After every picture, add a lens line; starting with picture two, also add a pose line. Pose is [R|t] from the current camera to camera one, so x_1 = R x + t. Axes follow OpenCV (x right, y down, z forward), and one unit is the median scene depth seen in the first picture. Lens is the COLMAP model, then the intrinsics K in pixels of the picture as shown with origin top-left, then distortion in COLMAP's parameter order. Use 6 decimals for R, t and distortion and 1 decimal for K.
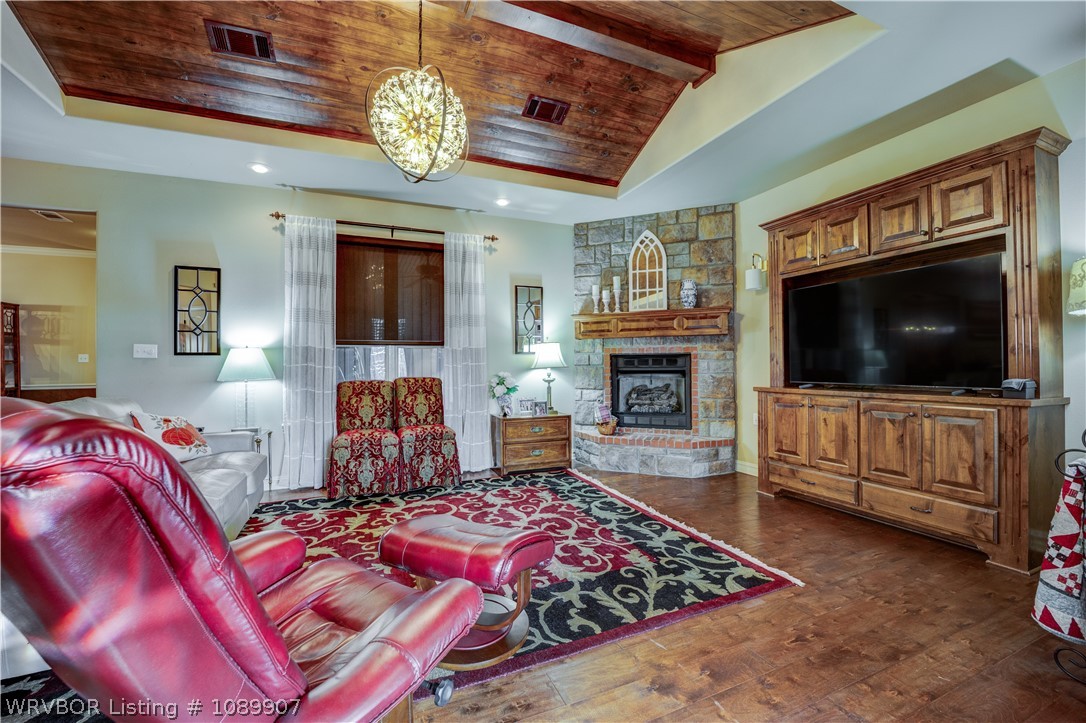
lens RADIAL K [[439.7, 0, 539.9], [0, 439.7, 361.4], [0, 0, 1]] dist [-0.027078, 0.002902]
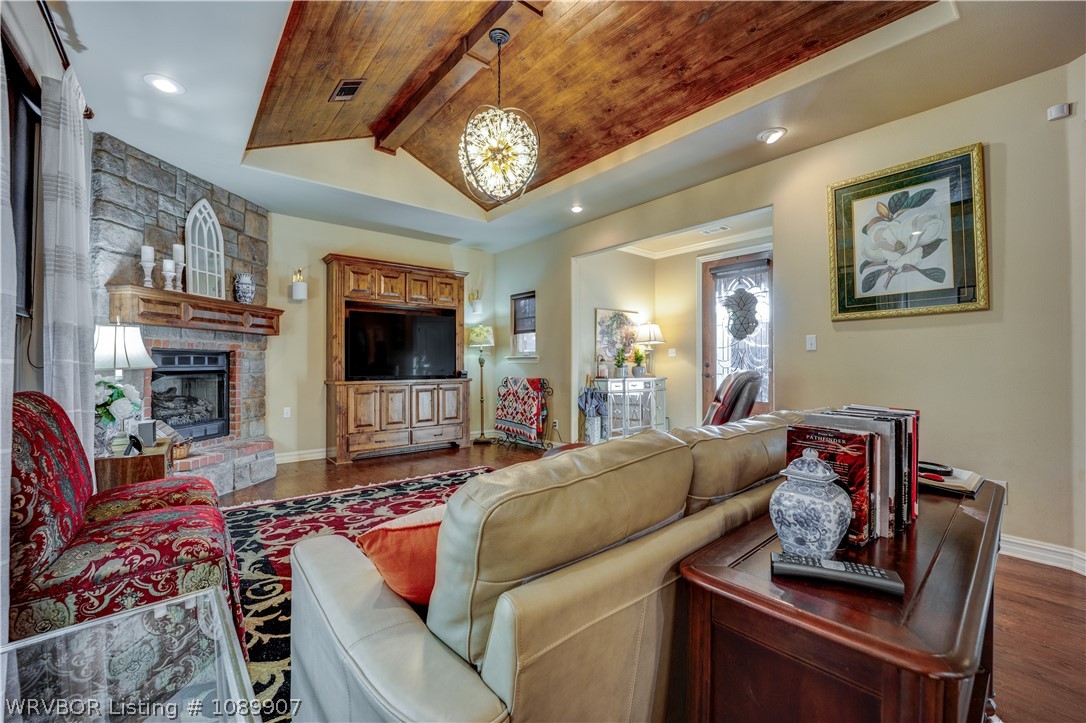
lens RADIAL K [[439.7, 0, 533.4], [0, 439.7, 358.2], [0, 0, 1]] dist [-0.027078, 0.002902]
pose [[-0.273299, 0.021278, 0.961694, -0.888652], [-0.004366, 0.999718, -0.023360, 0.018033], [-0.961919, -0.010583, -0.273129, 0.792476]]
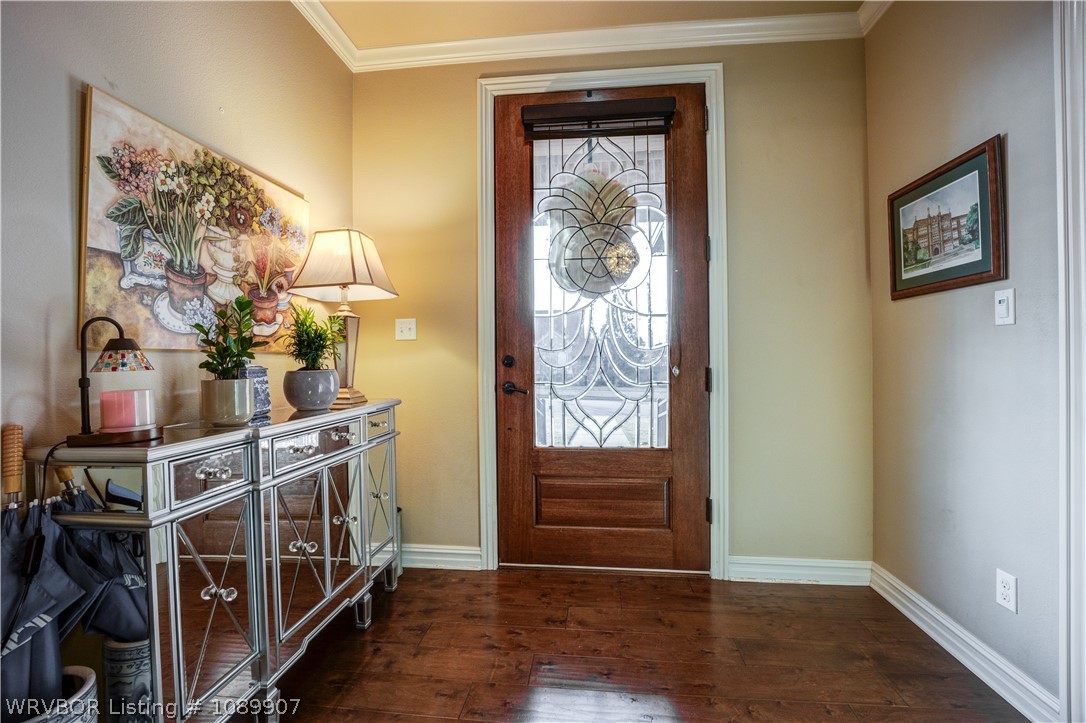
lens RADIAL K [[439.7, 0, 557.7], [0, 439.7, 358.5], [0, 0, 1]] dist [-0.027078, 0.002902]
pose [[-0.885191, 0.016883, 0.464922, 0.089568], [0.015922, 0.999855, -0.005994, 0.003744], [-0.464956, 0.002096, -0.885331, 0.278142]]
